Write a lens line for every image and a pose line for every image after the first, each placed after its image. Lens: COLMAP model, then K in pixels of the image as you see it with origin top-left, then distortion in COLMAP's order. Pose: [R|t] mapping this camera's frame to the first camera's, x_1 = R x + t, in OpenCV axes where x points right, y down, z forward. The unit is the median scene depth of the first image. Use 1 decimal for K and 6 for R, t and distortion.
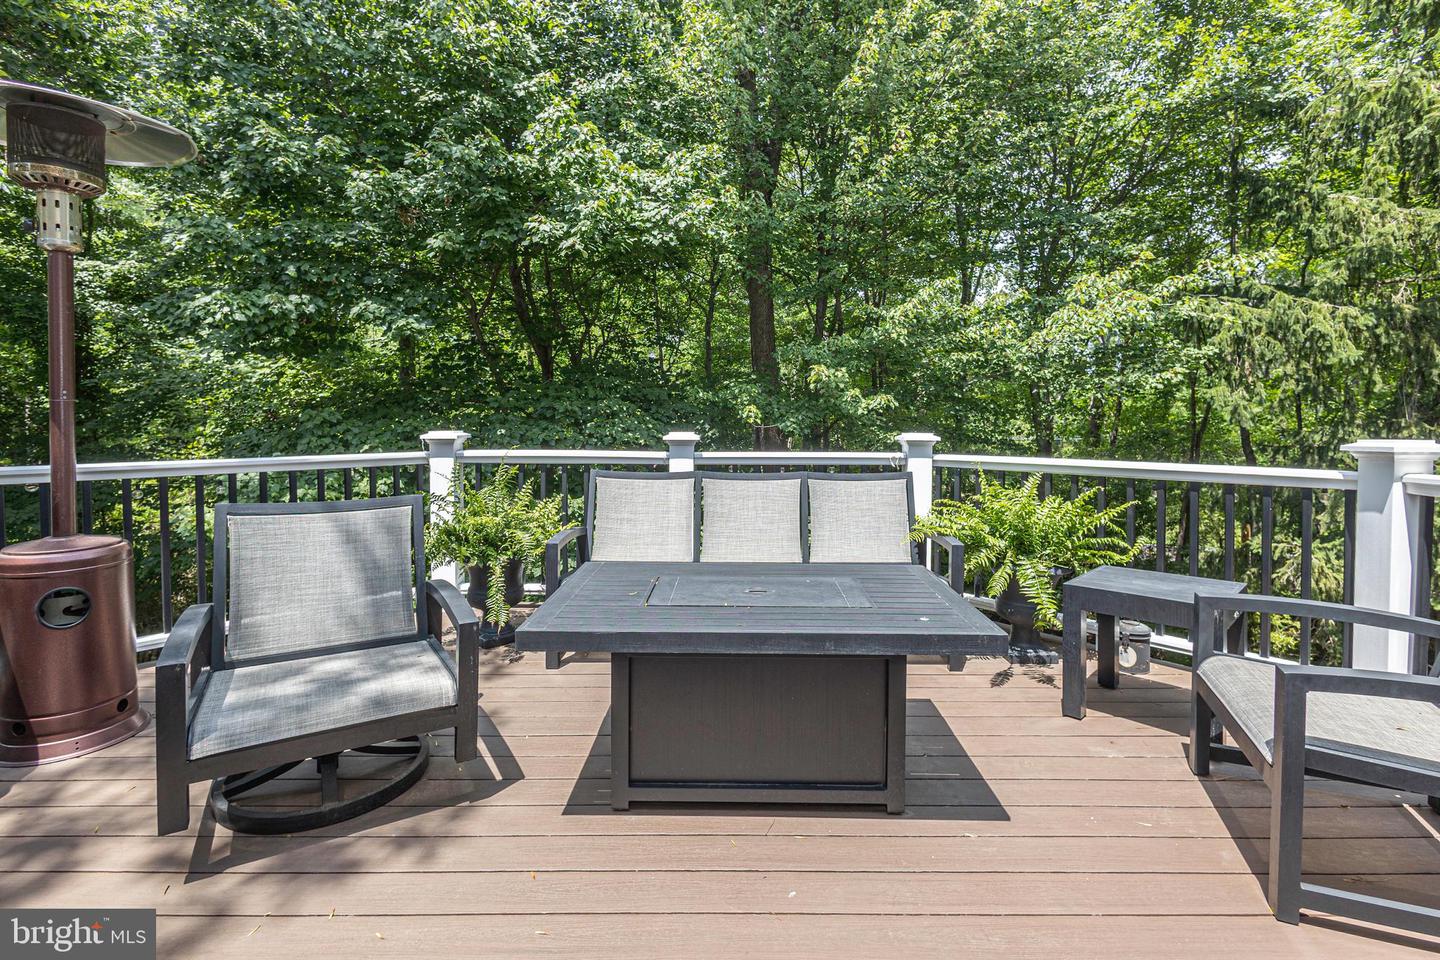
lens RADIAL K [[708.9, 0, 719.9], [0, 708.9, 469.7], [0, 0, 1]] dist [-0.000624, -0.000256]
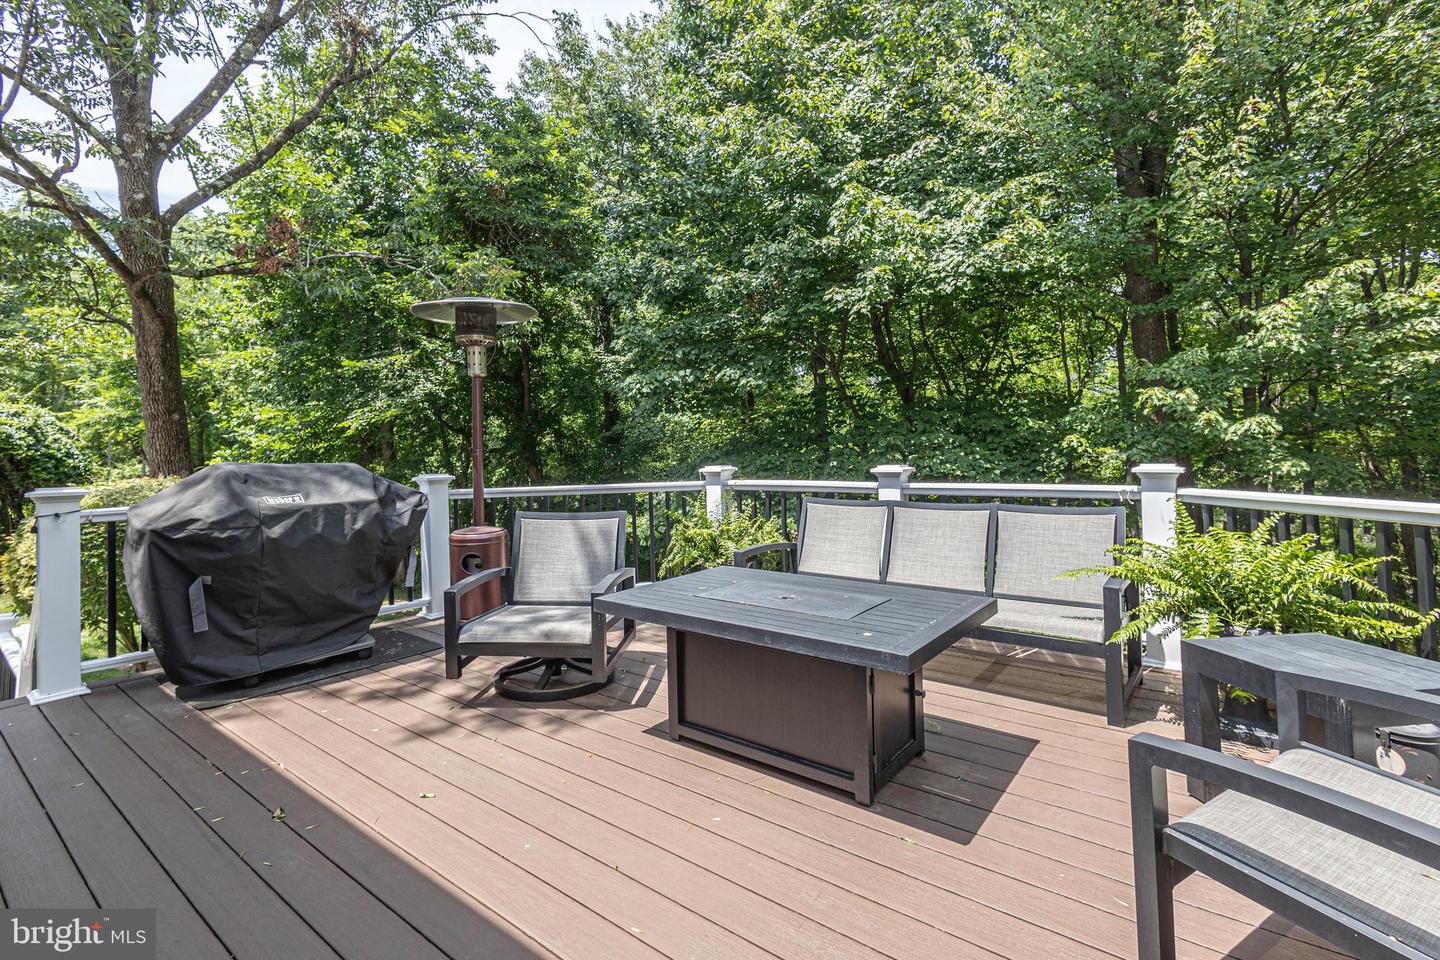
lens RADIAL K [[671.0, 0, 719.6], [0, 671.0, 470.9], [0, 0, 1]] dist [0.004042, -0.000354]
pose [[0.785625, -0.003831, -0.618692, 0.399077], [-0.024303, 0.999018, -0.037046, 0.002415], [0.618226, 0.044140, 0.784760, 0.003142]]
